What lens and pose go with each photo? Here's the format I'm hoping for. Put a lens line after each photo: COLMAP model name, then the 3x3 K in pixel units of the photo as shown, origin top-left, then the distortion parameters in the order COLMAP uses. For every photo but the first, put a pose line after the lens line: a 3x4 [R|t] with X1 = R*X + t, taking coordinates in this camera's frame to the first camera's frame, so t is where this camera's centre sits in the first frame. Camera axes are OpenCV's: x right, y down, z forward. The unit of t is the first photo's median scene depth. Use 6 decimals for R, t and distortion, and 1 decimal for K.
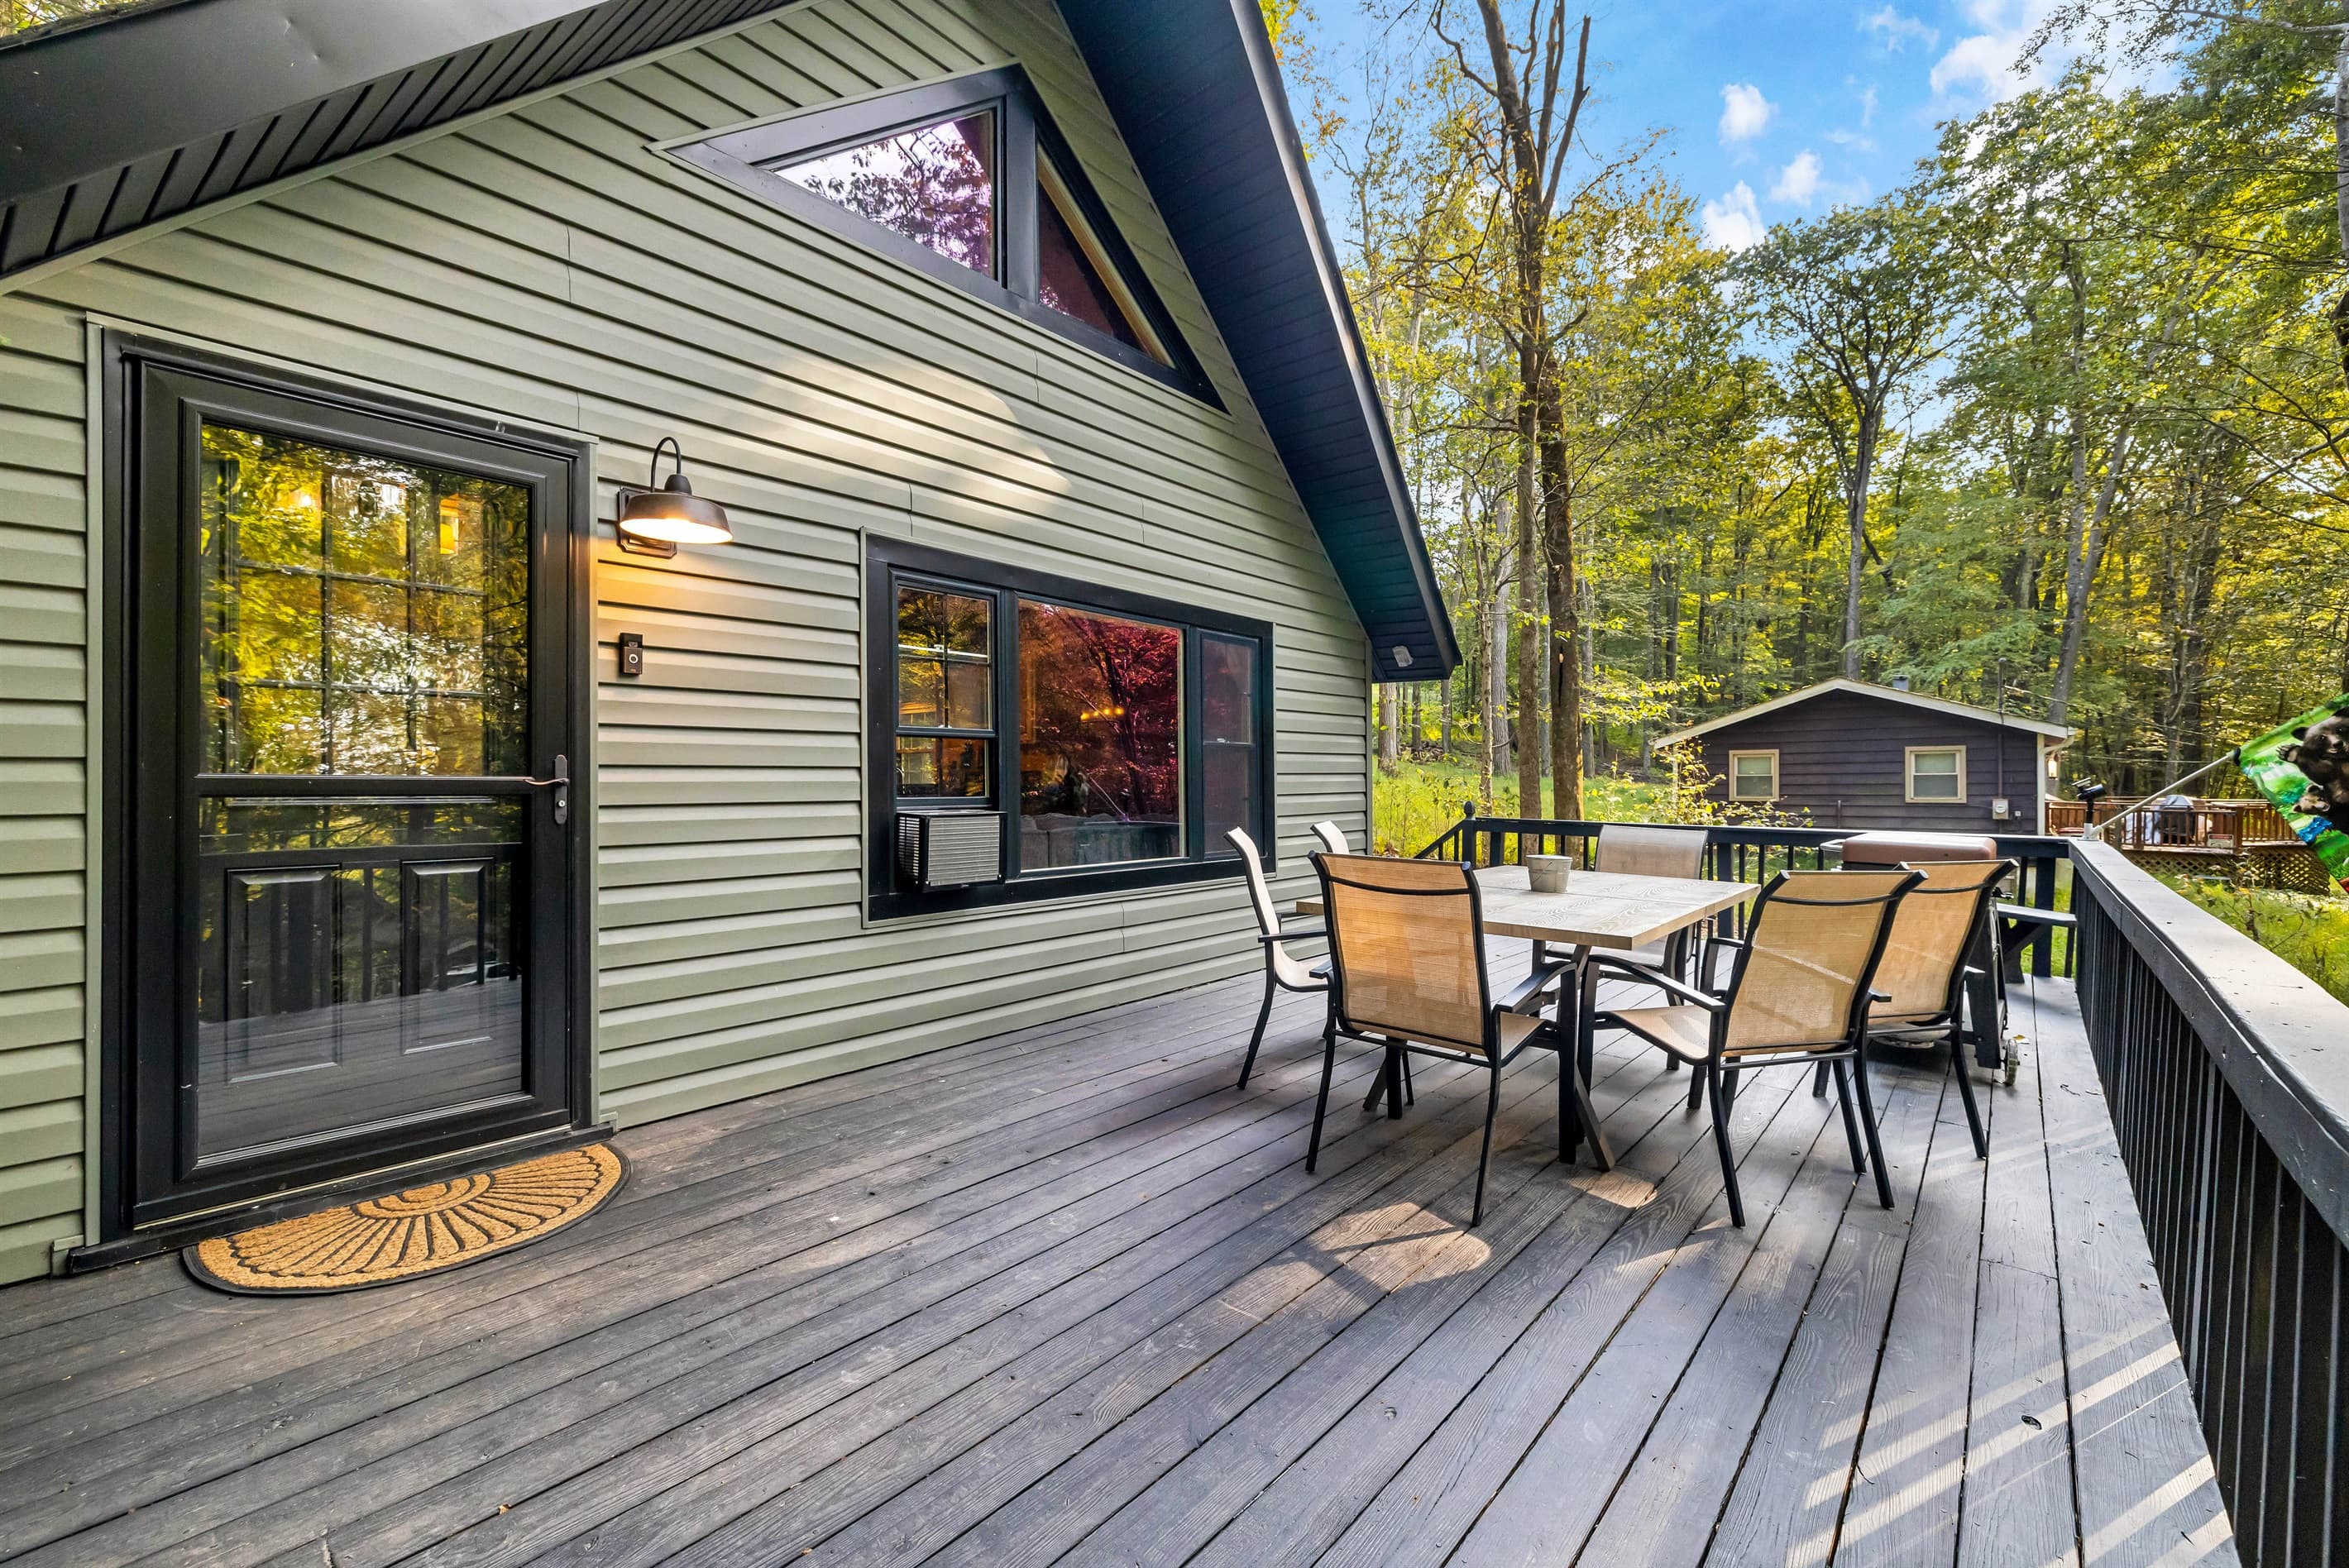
lens RADIAL K [[995.4, 0, 1179.9], [0, 995.4, 778.3], [0, 0, 1]] dist [-0.001033, -0.000557]
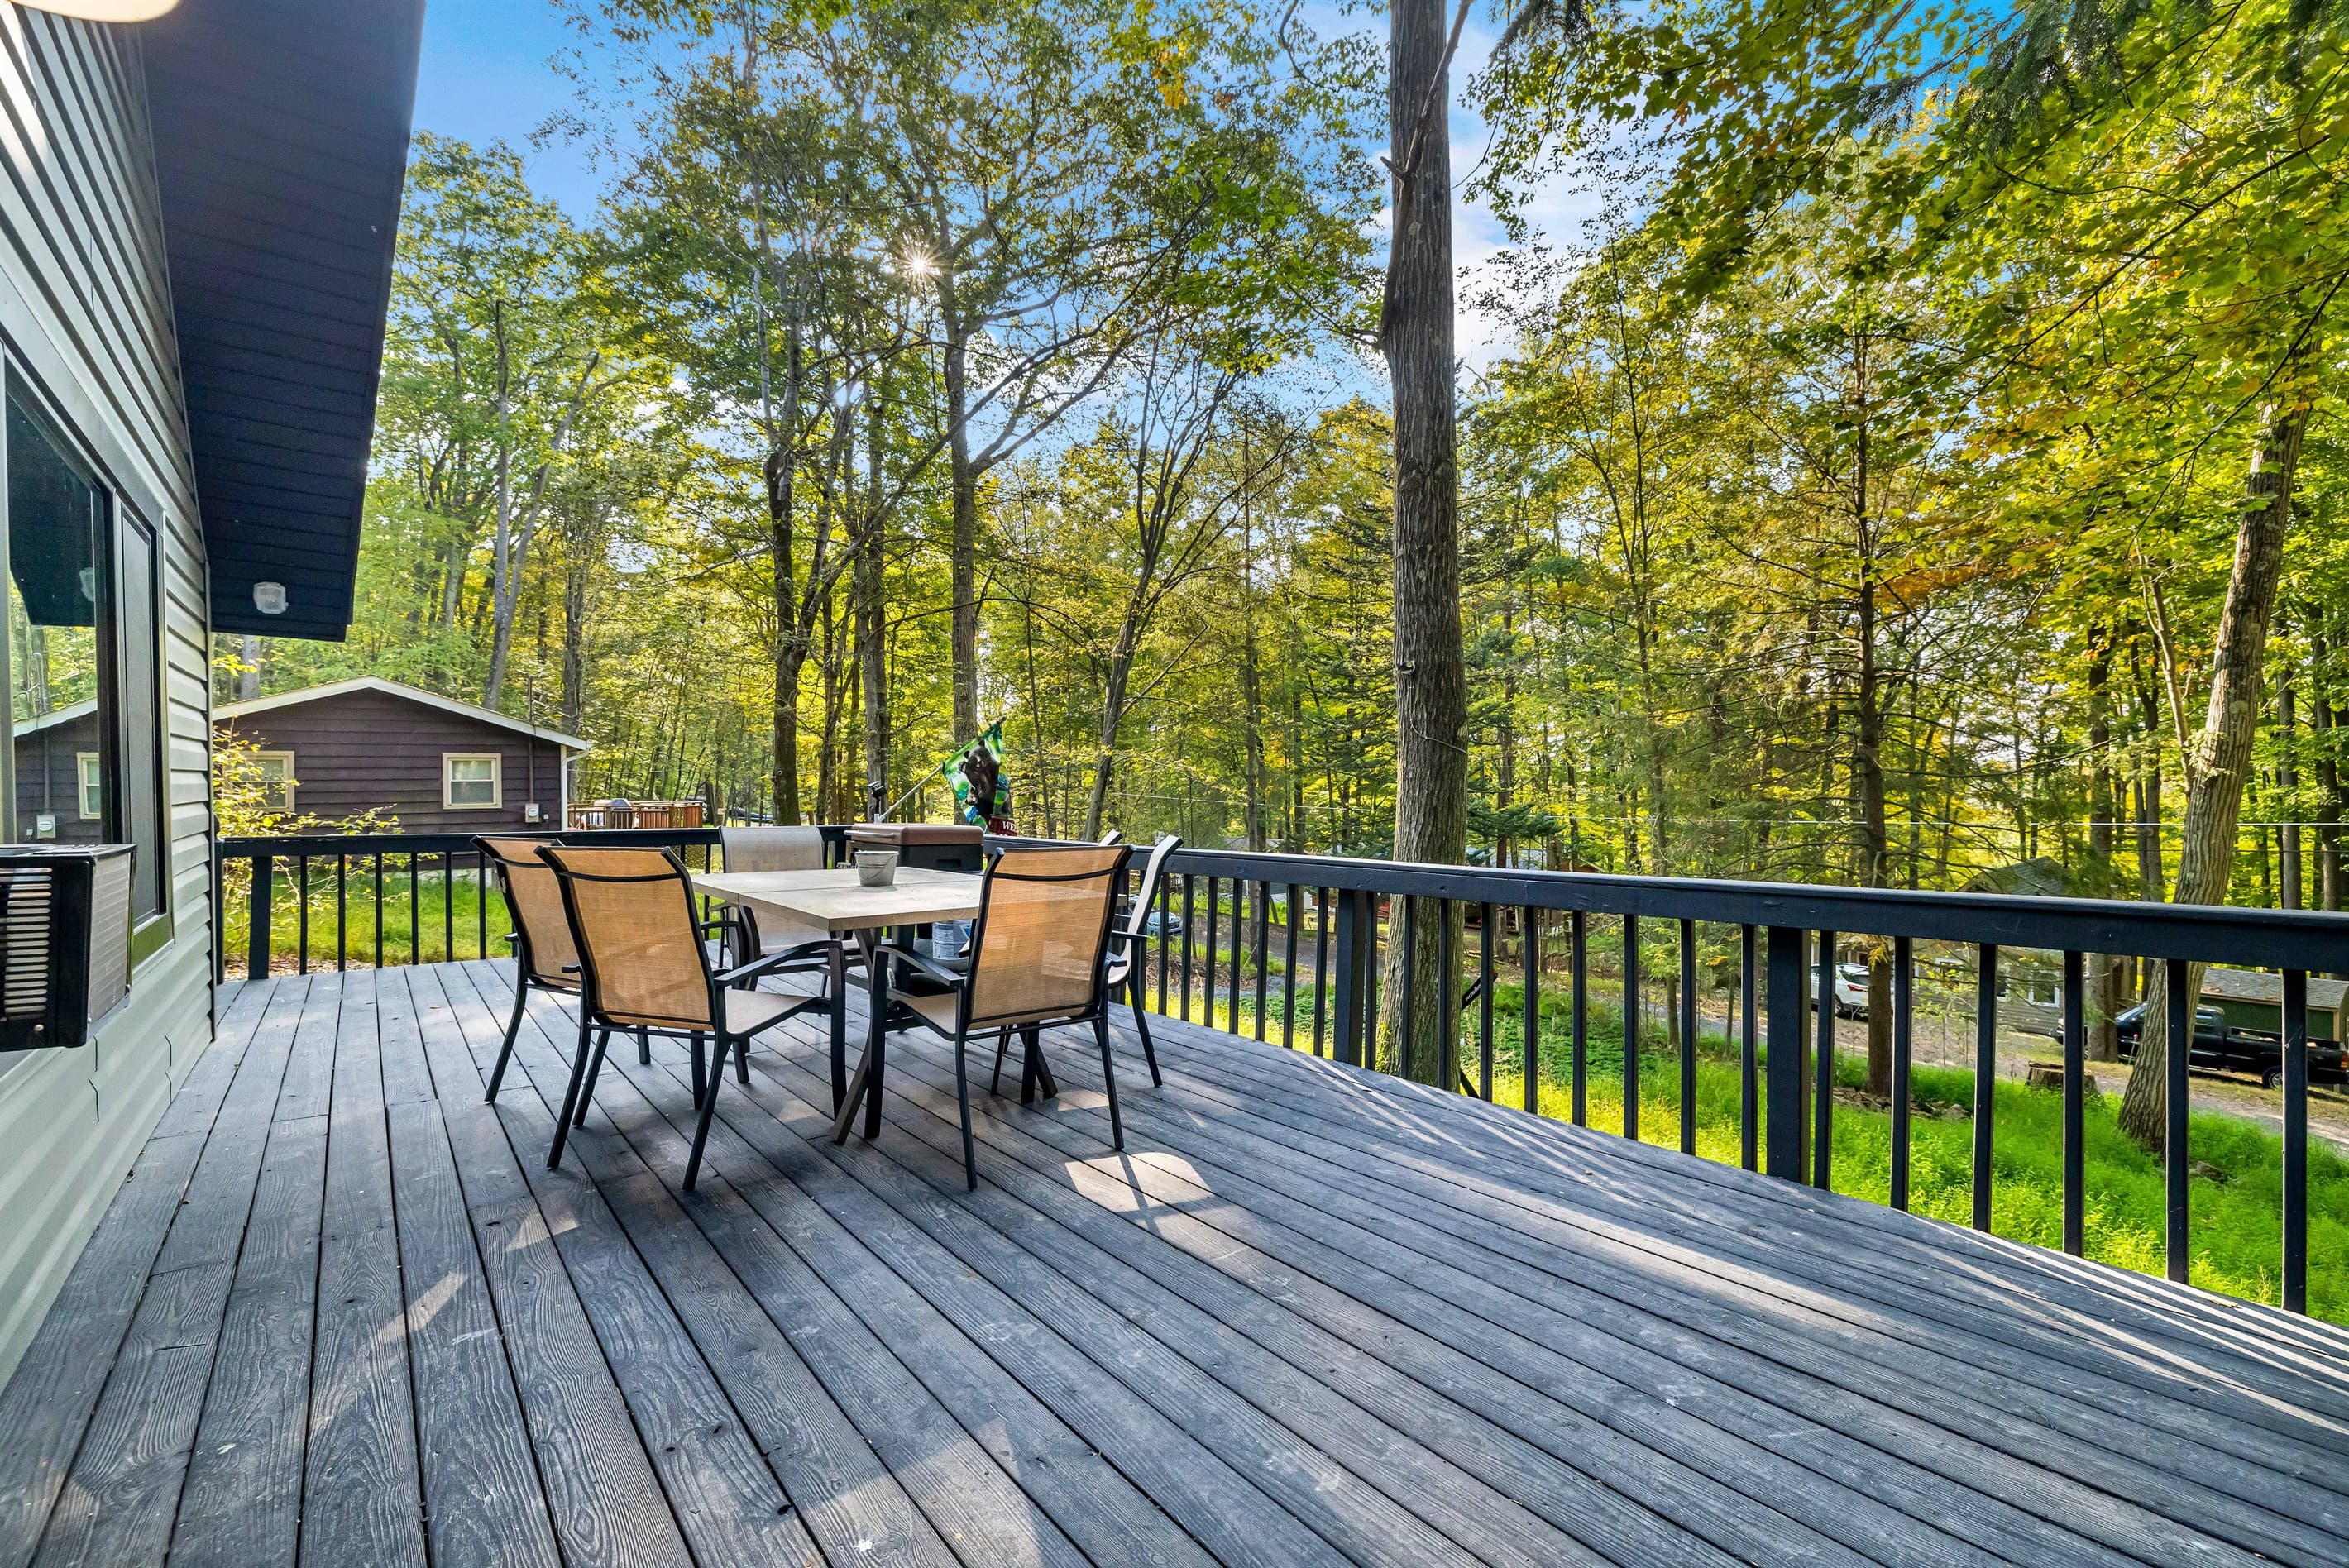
lens RADIAL K [[995.4, 0, 1184.3], [0, 995.4, 795.8], [0, 0, 1]] dist [-0.001033, -0.000557]
pose [[0.167564, -0.010411, 0.985806, -0.841767], [0.000892, 0.999945, 0.010409, 0.010999], [-0.985861, -0.000865, 0.167564, 0.704113]]
